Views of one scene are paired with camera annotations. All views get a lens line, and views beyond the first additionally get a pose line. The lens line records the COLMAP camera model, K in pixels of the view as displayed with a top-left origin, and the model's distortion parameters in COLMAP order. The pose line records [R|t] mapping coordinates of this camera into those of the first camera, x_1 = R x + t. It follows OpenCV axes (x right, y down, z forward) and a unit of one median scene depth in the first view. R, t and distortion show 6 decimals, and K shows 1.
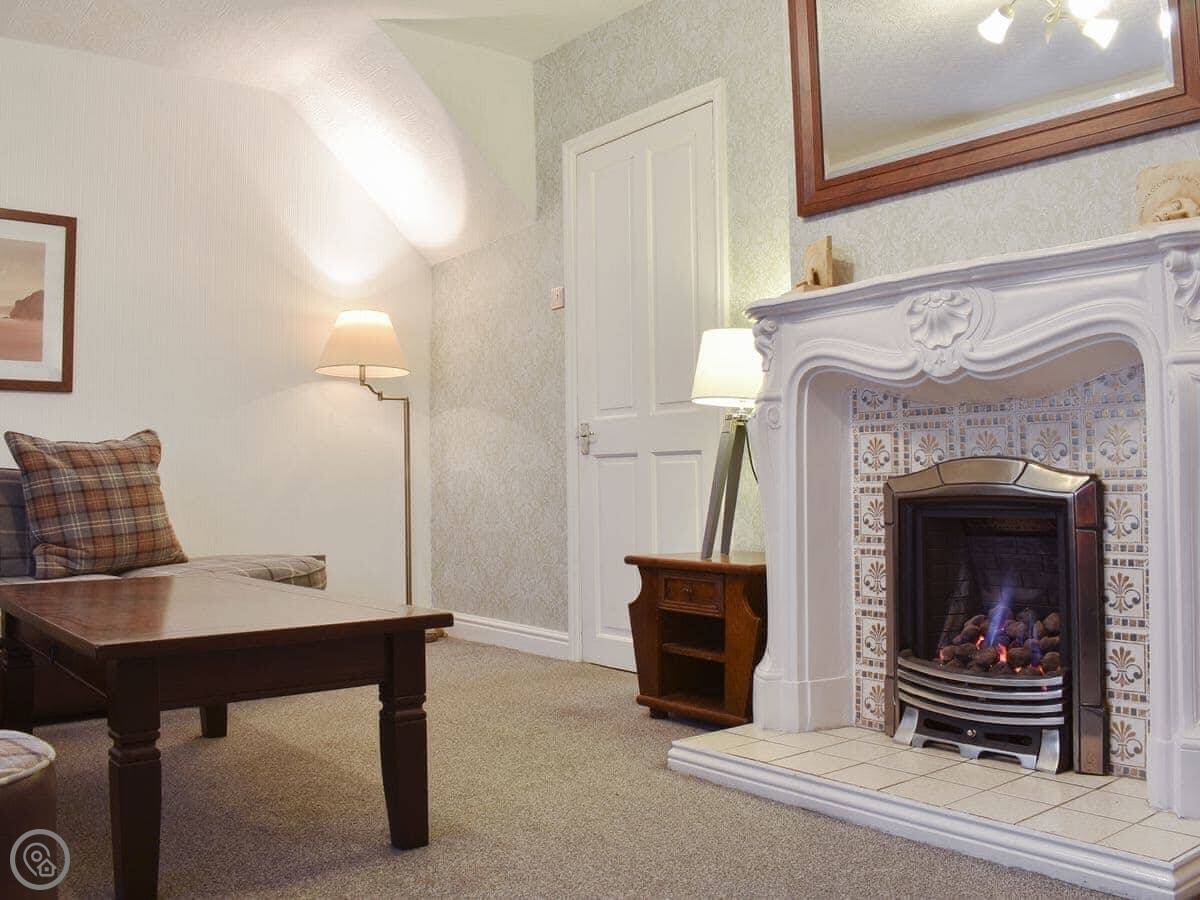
lens RADIAL K [[1122.4, 0, 600.0], [0, 1122.4, 450.0], [0, 0, 1]] dist [-0.070471, -0.009337]
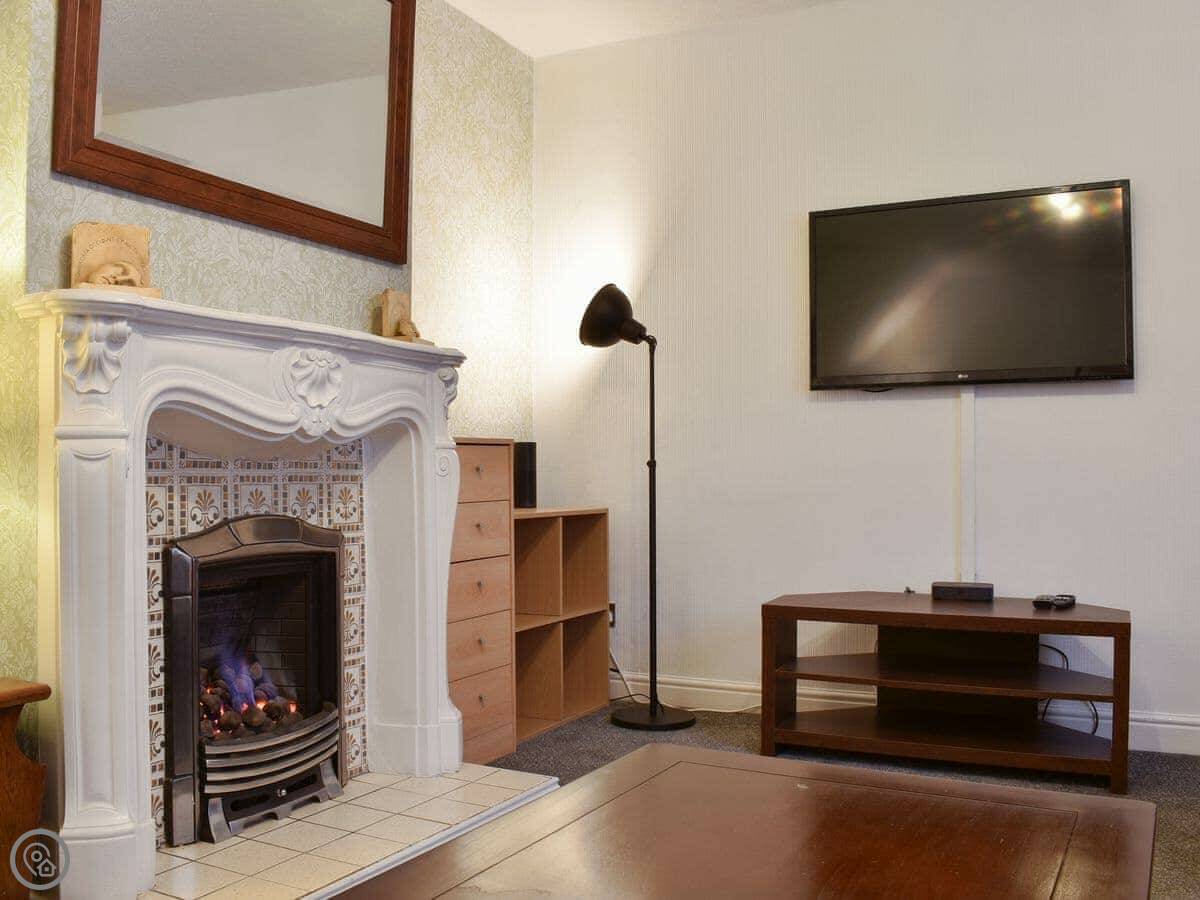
lens RADIAL K [[1122.4, 0, 600.0], [0, 1122.4, 450.0], [0, 0, 1]] dist [-0.070471, -0.009337]
pose [[-0.416600, 0.028702, 0.908637, -0.623631], [-0.025598, 0.998735, -0.043284, -0.014861], [-0.908729, -0.041291, -0.415338, 1.045652]]
